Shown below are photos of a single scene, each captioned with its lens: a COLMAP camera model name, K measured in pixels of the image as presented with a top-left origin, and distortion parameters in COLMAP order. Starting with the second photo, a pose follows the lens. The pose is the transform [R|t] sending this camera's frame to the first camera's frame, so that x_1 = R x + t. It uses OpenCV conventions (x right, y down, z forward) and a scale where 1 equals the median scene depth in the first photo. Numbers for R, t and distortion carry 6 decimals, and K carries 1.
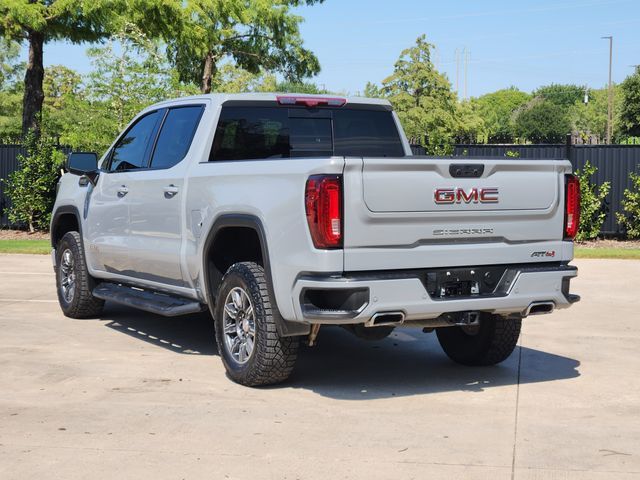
lens RADIAL K [[1230.5, 0, 320.0], [0, 1230.5, 240.0], [0, 0, 1]] dist [-0.595136, 4.927567]
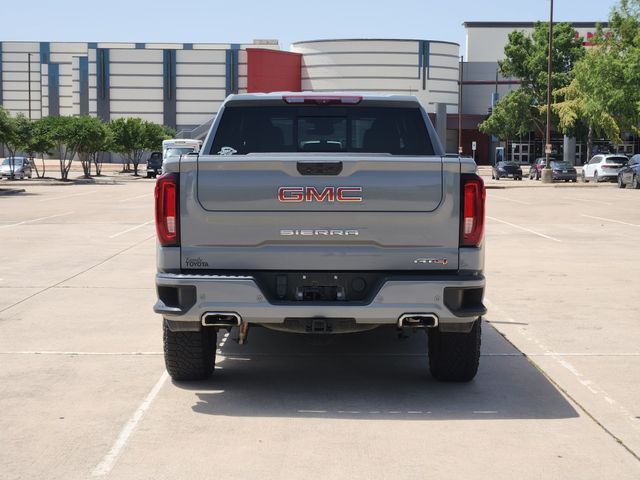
lens RADIAL K [[1230.5, 0, 320.0], [0, 1230.5, 240.0], [0, 0, 1]] dist [-0.595136, 4.927567]
pose [[0.885552, 0.030520, -0.463536, 0.547671], [-0.031724, 0.999483, 0.005201, -0.006590], [0.463455, 0.010099, 0.886063, 0.156955]]
